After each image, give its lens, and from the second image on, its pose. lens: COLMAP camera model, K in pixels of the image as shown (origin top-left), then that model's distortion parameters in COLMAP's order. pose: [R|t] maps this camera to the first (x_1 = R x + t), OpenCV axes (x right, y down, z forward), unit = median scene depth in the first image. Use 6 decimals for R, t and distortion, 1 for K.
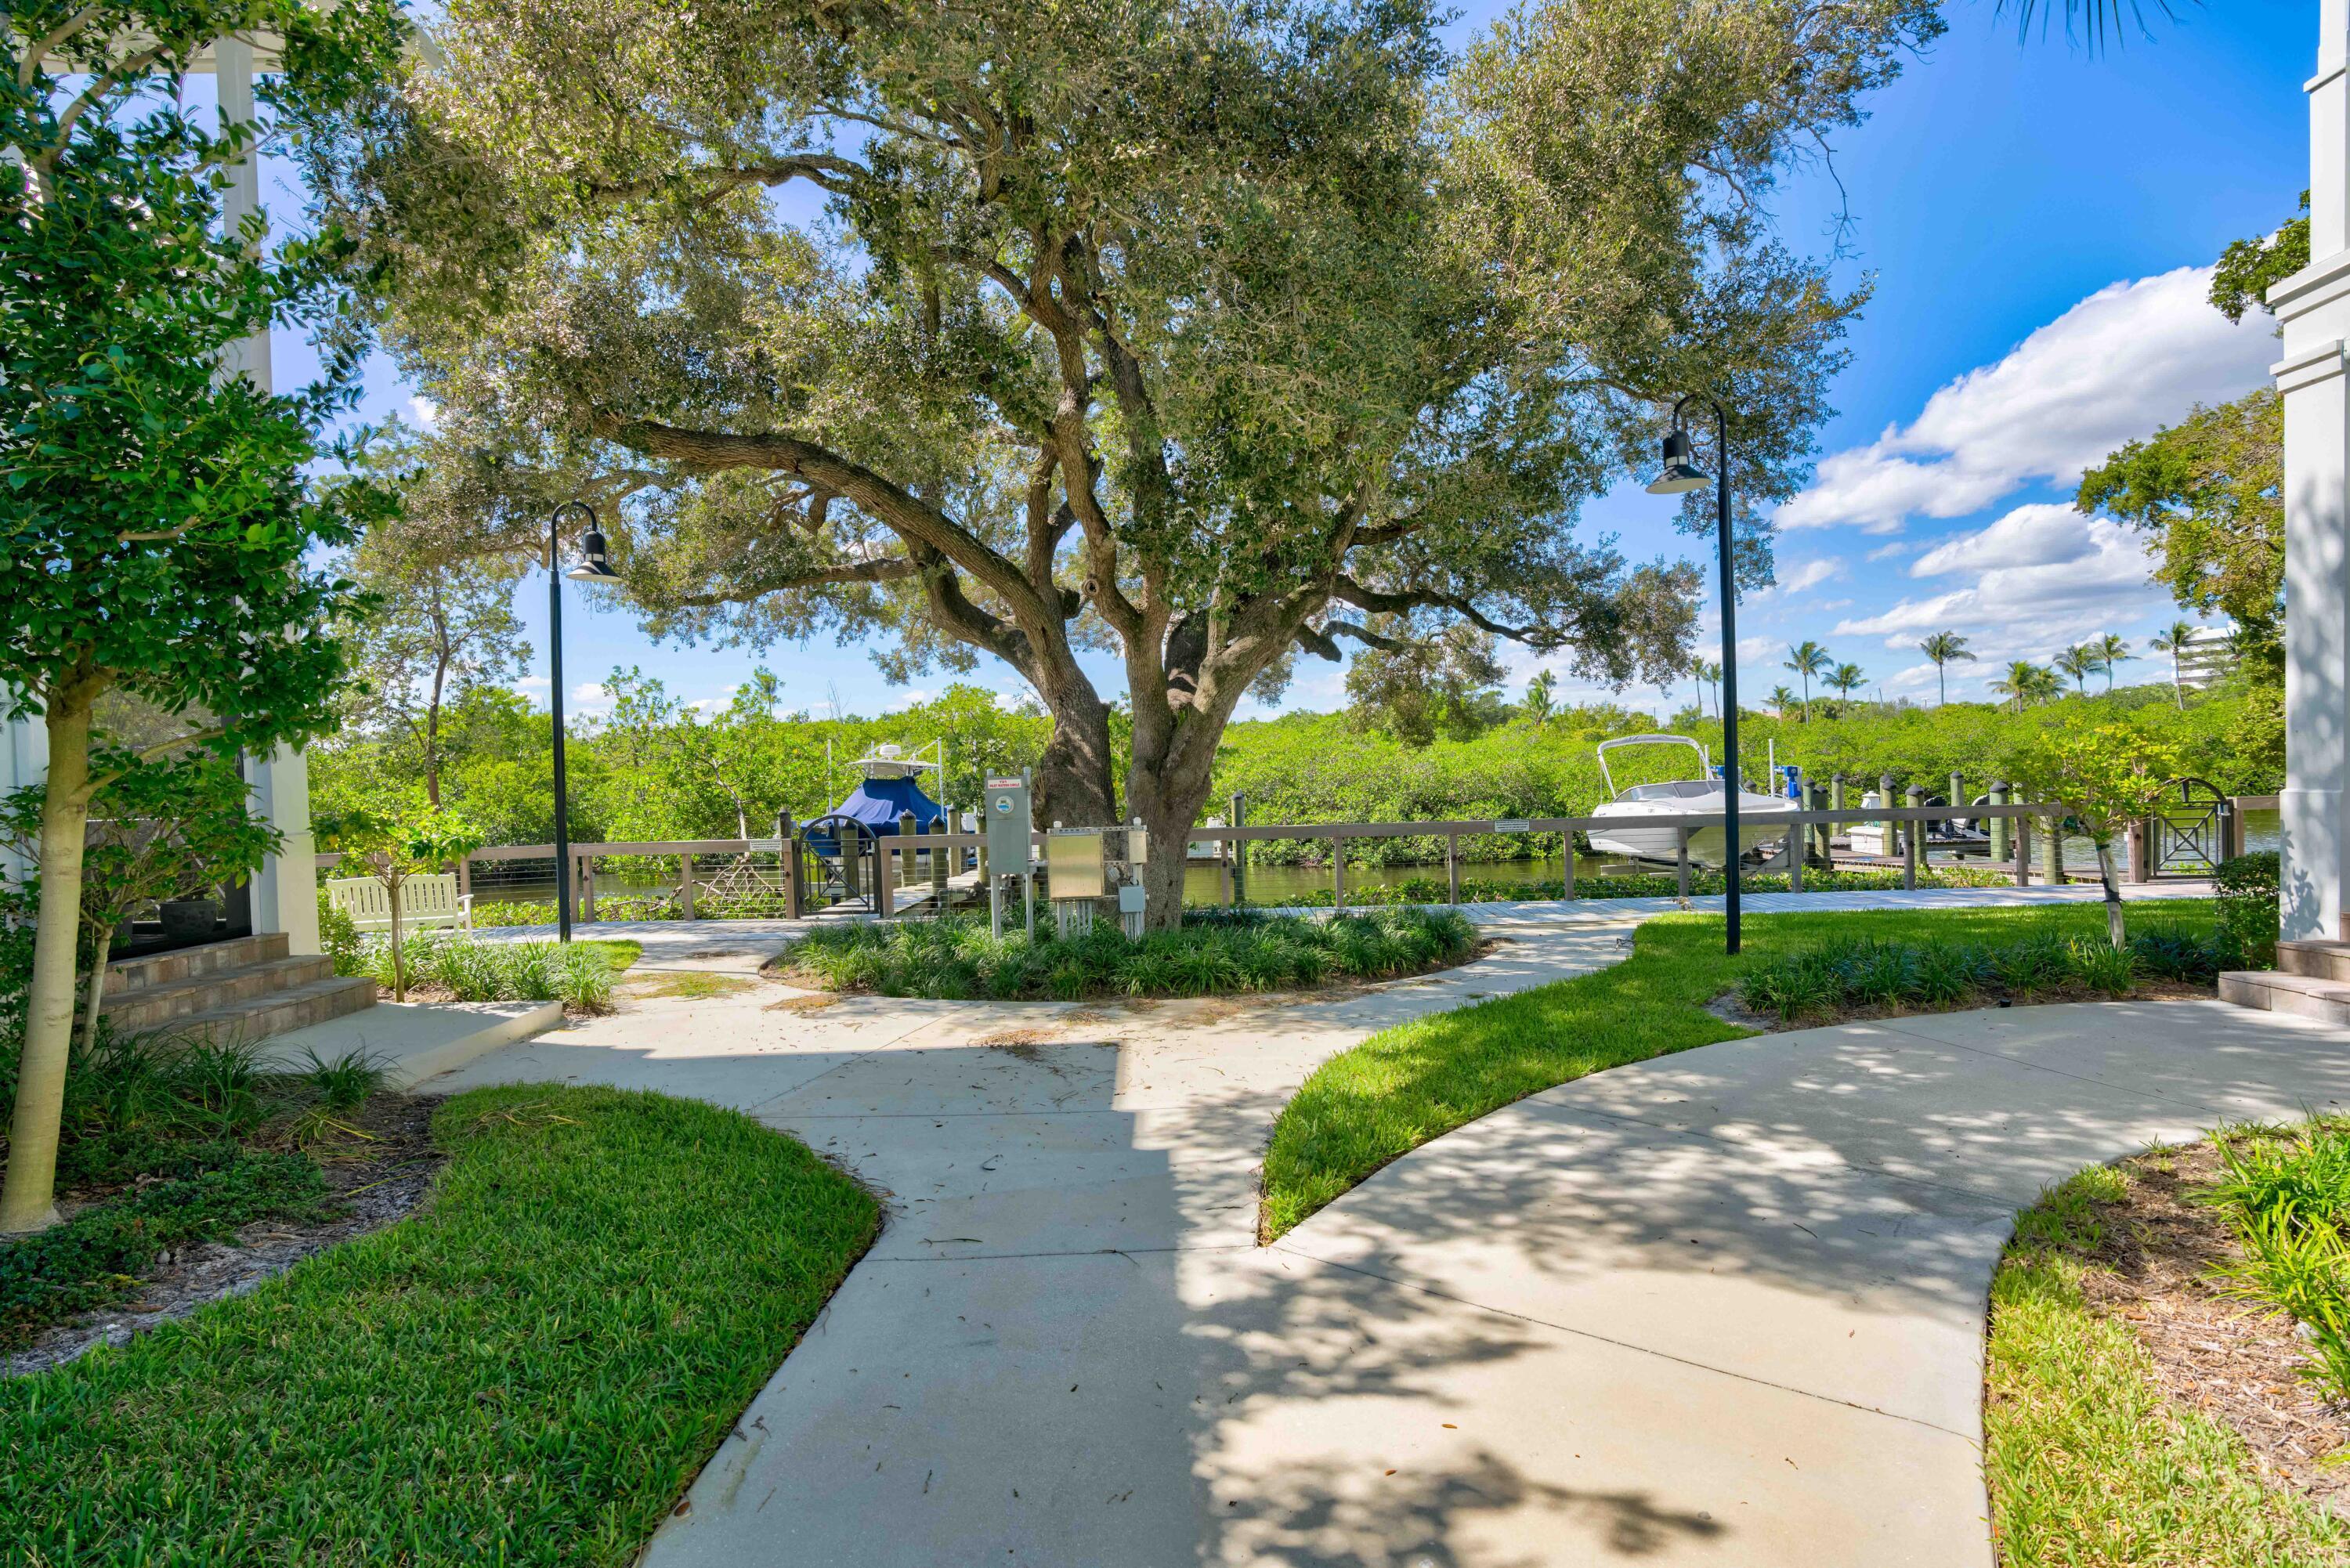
lens RADIAL K [[1102.5, 0, 1175.0], [0, 1102.5, 784.0], [0, 0, 1]] dist [-0.015793, 0.000334]
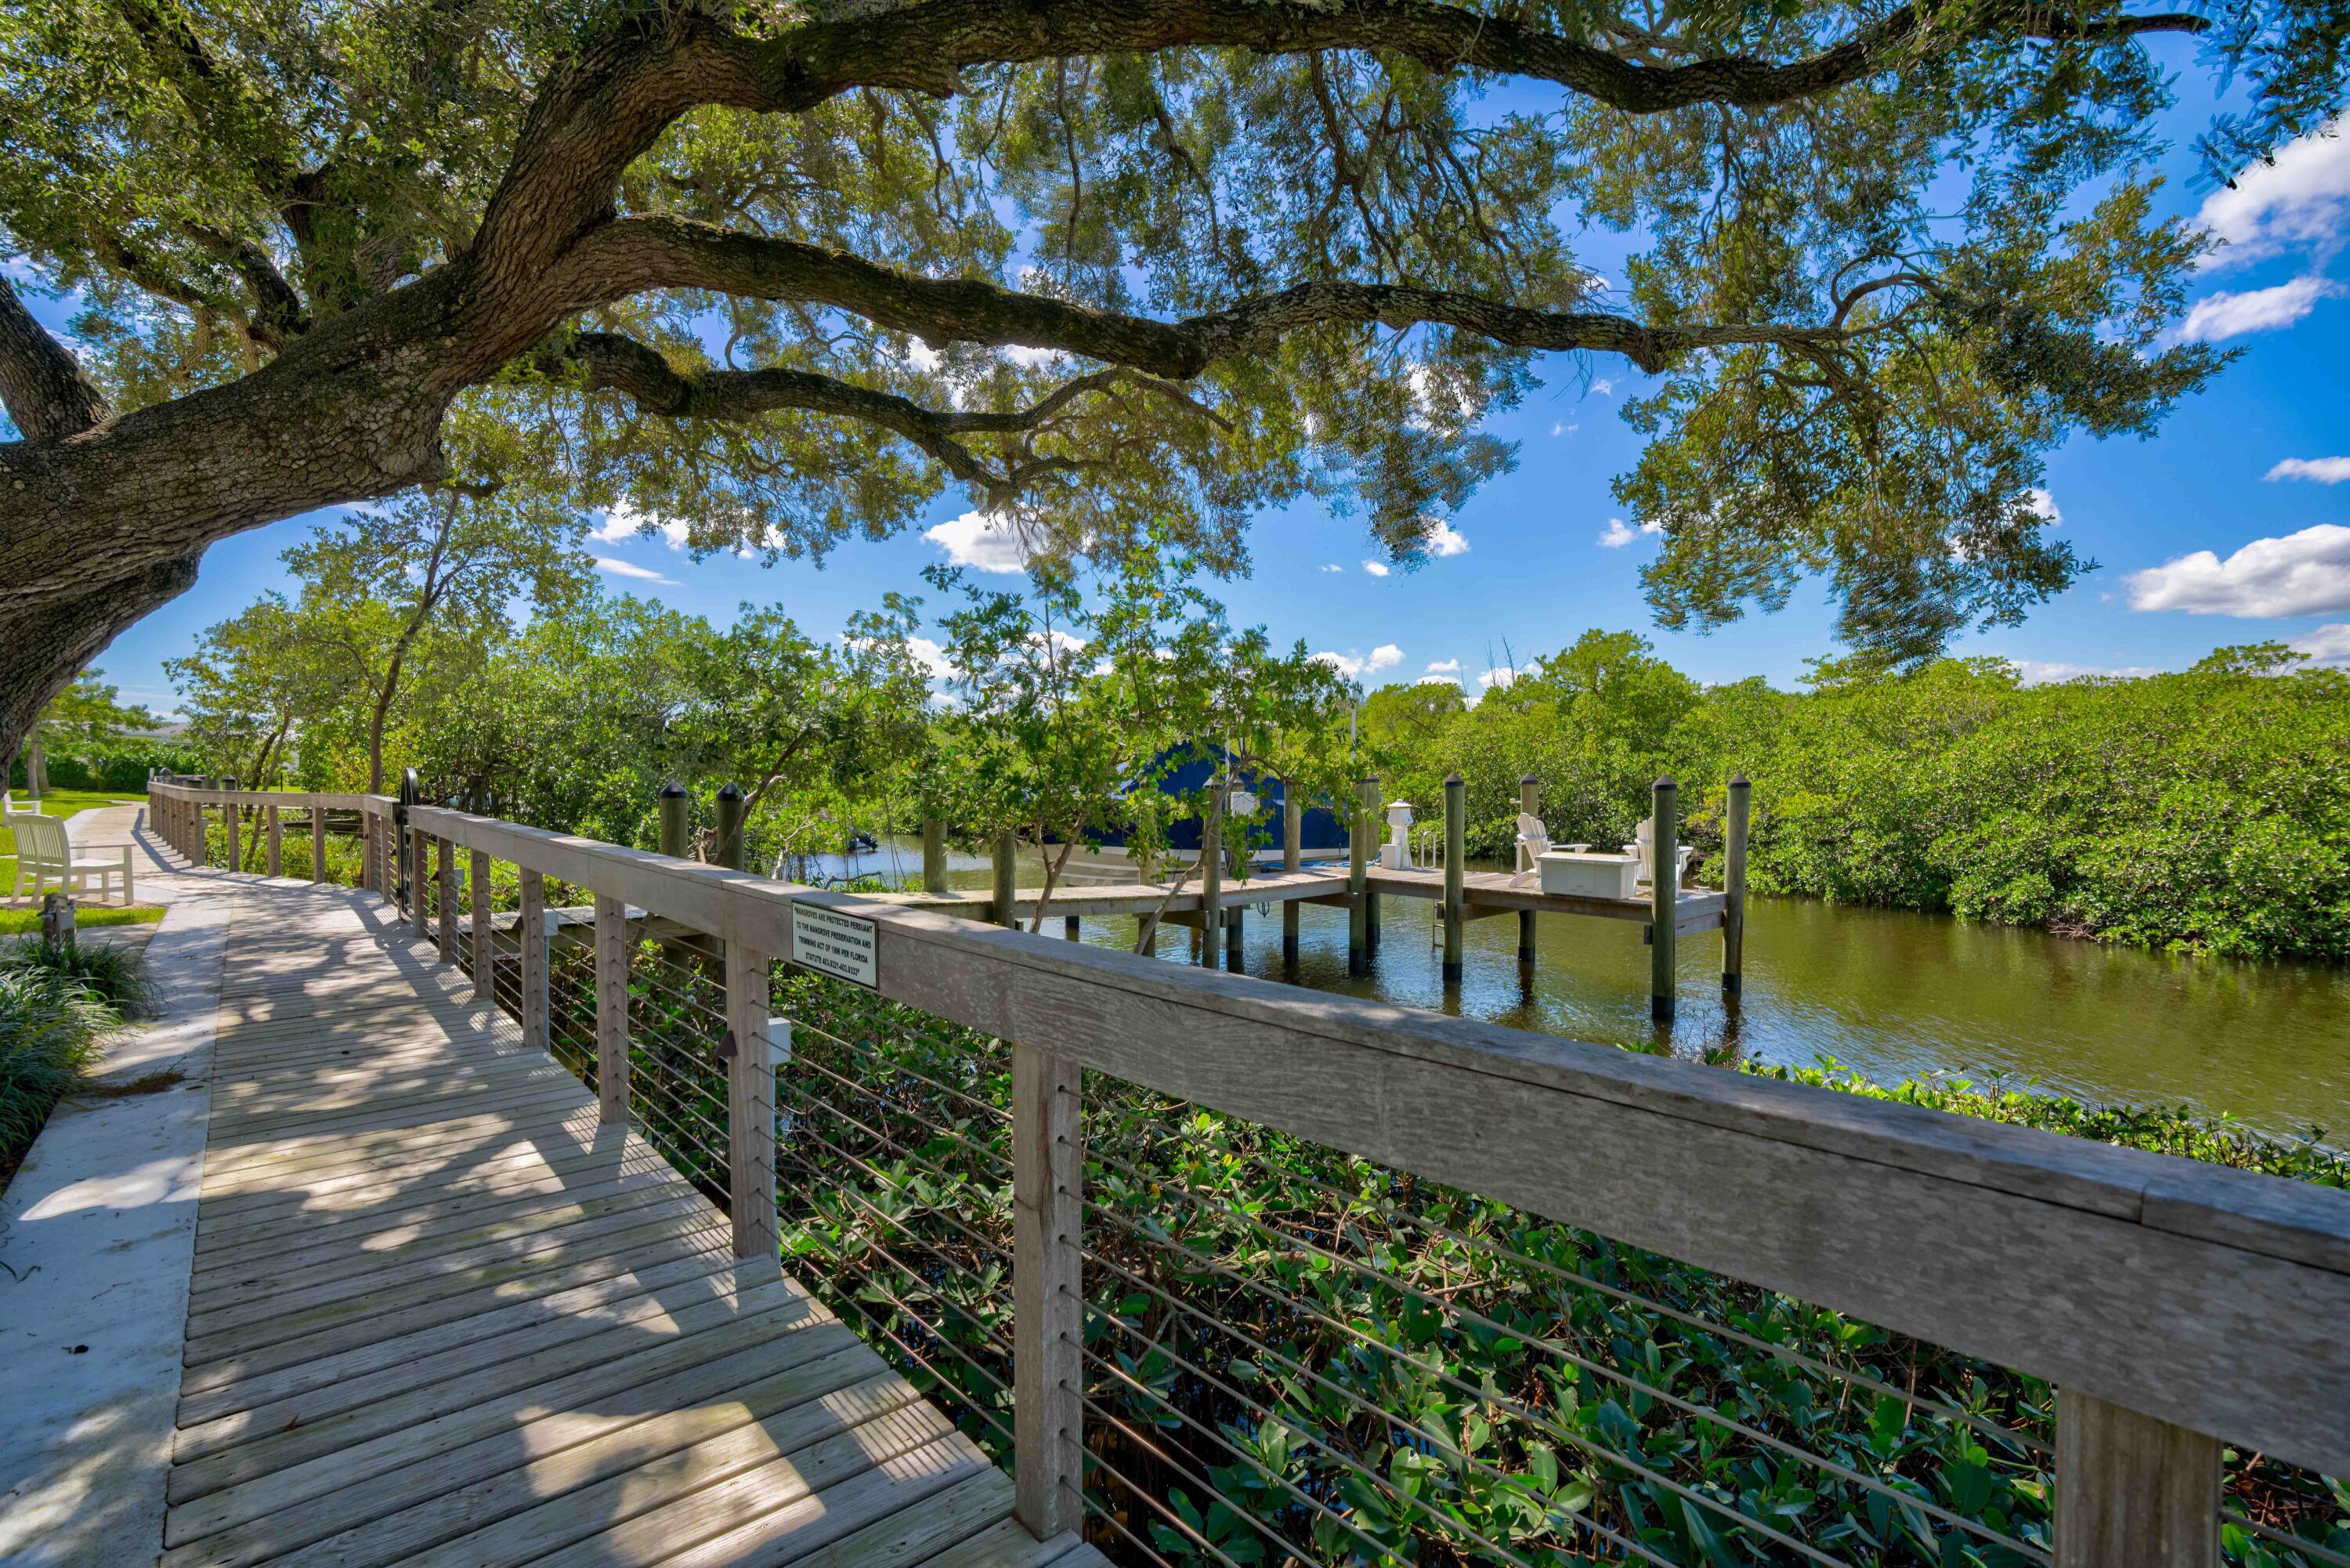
lens RADIAL K [[1102.5, 0, 1175.0], [0, 1102.5, 784.0], [0, 0, 1]] dist [-0.015793, 0.000334]
pose [[0.682232, 0.055837, -0.729000, 0.057262], [-0.036421, 0.998437, 0.042390, -0.000073], [0.730228, -0.002369, 0.683200, 0.108313]]
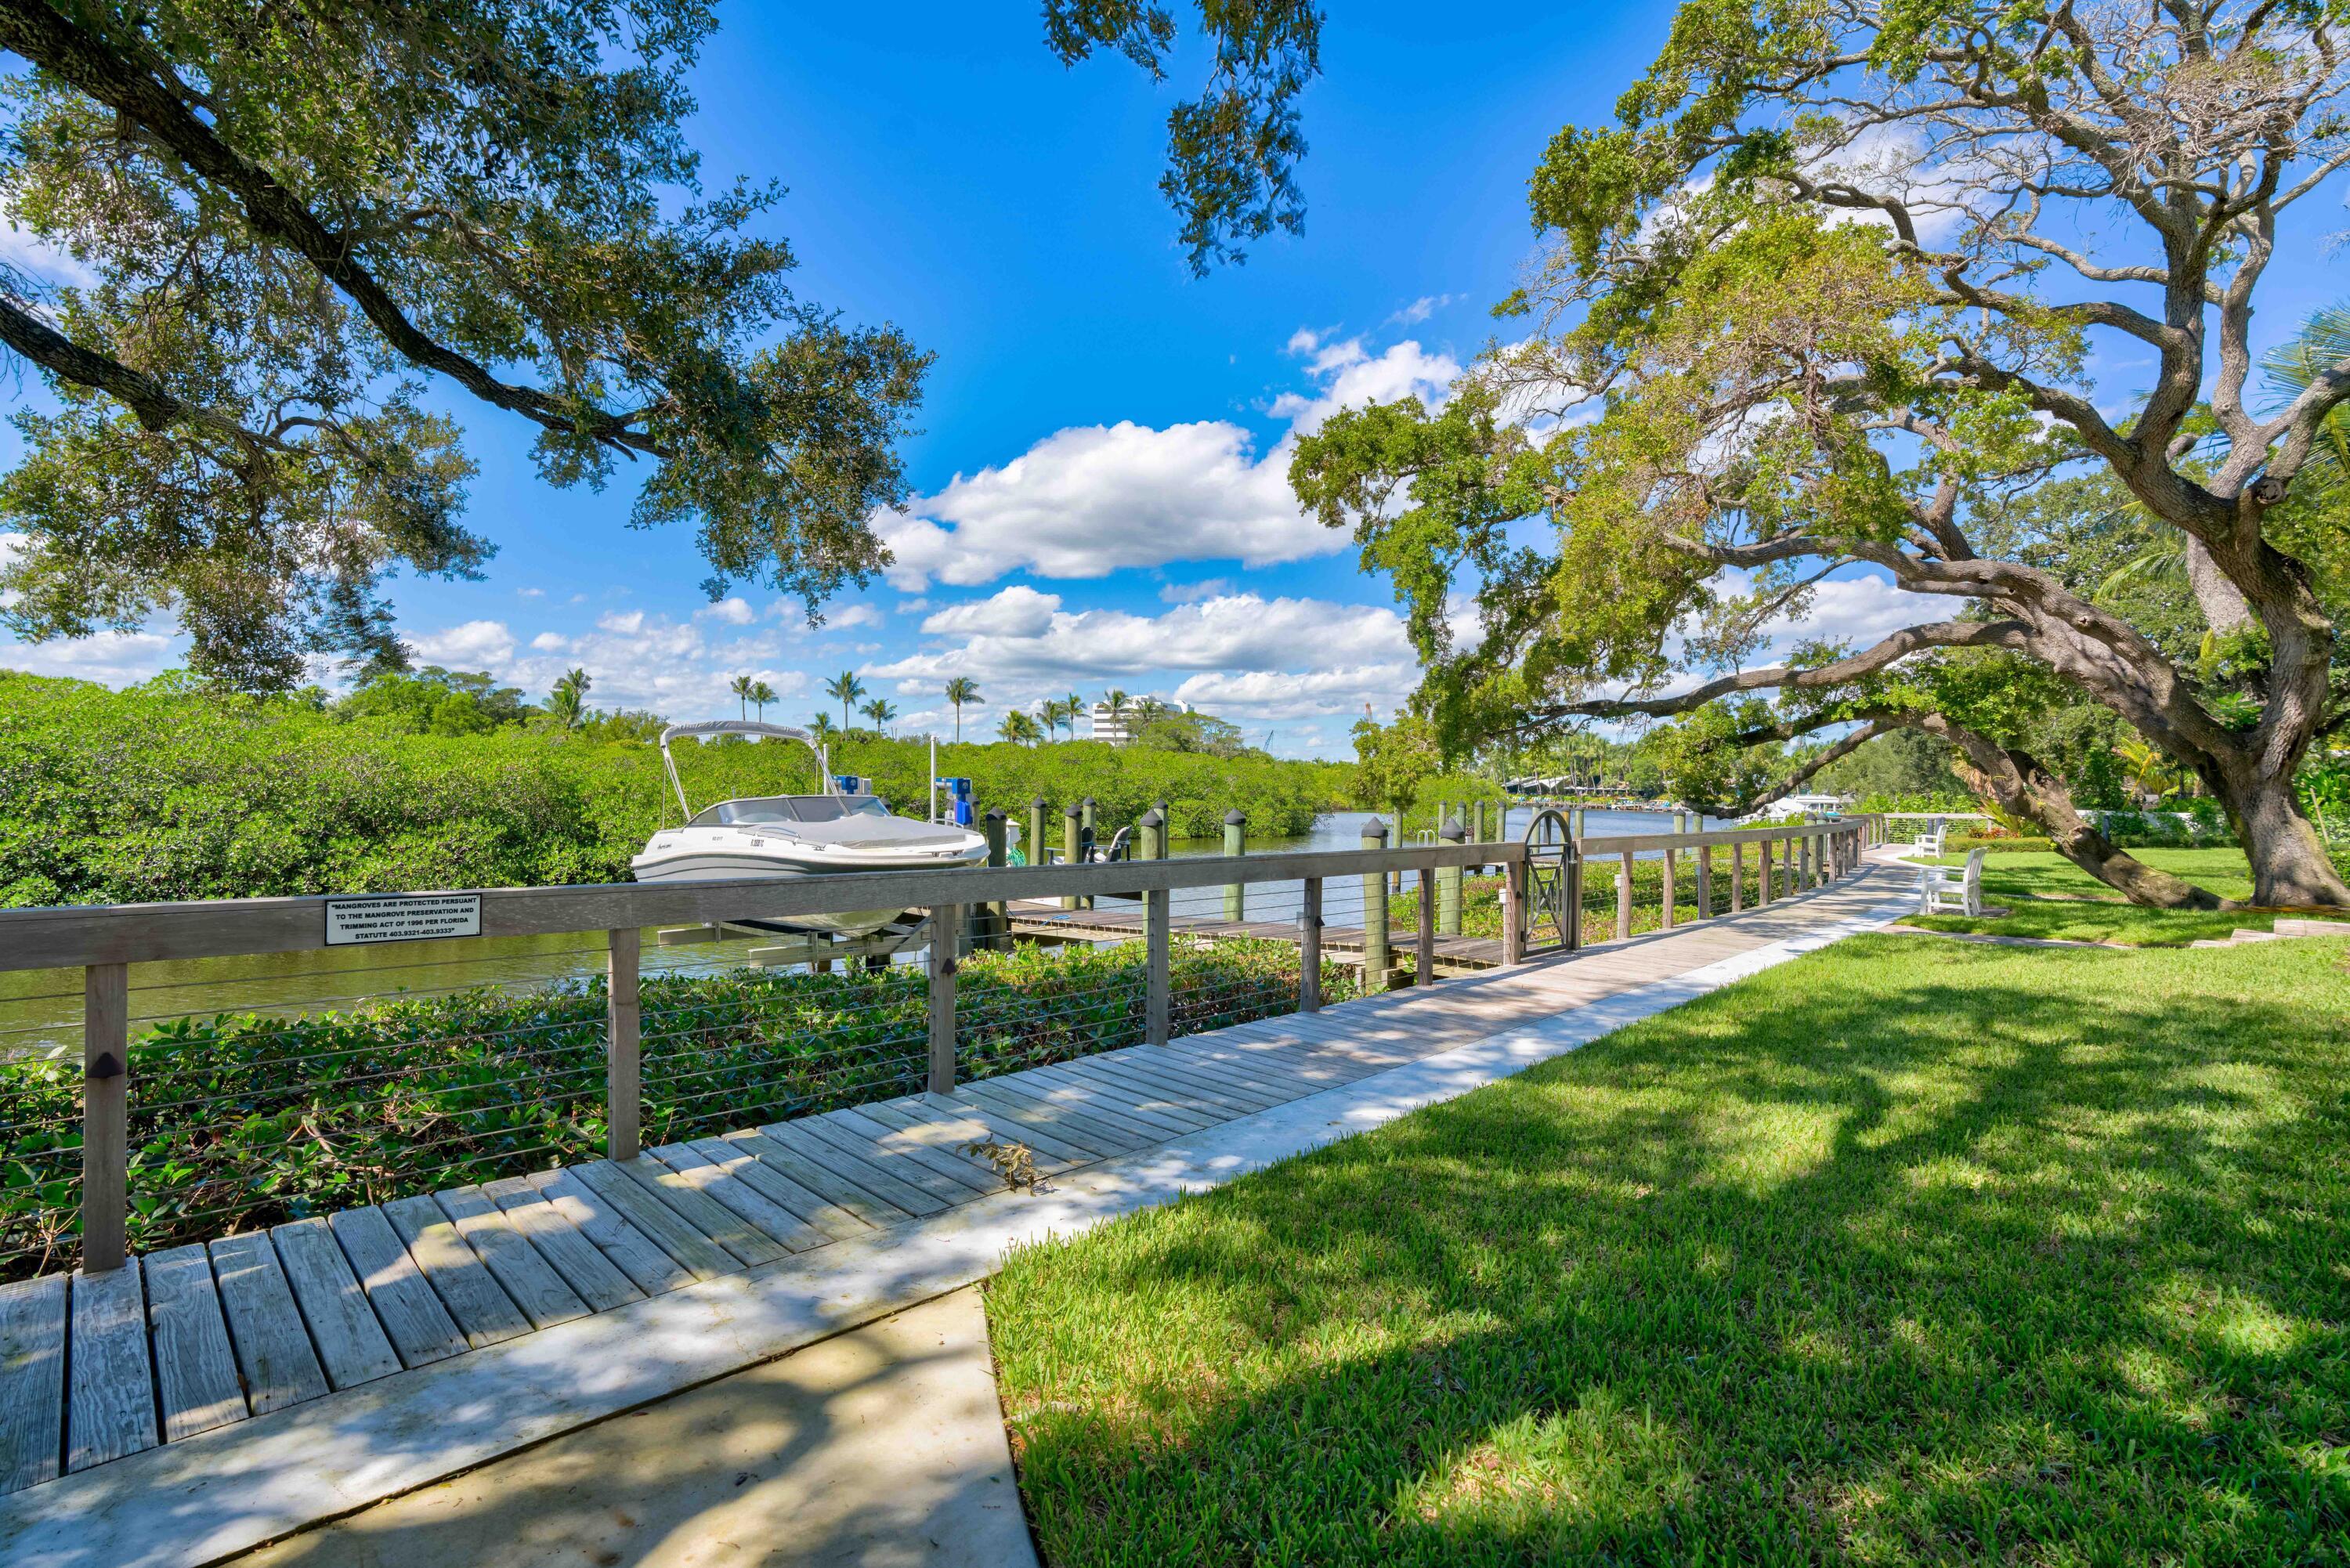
lens RADIAL K [[1102.5, 0, 1175.0], [0, 1102.5, 784.0], [0, 0, 1]] dist [-0.015793, 0.000334]
pose [[0.676058, 0.046136, 0.735402, 0.027584], [-0.032104, 0.998934, -0.033155, 0.000981], [-0.736148, -0.001195, 0.676819, 0.080038]]
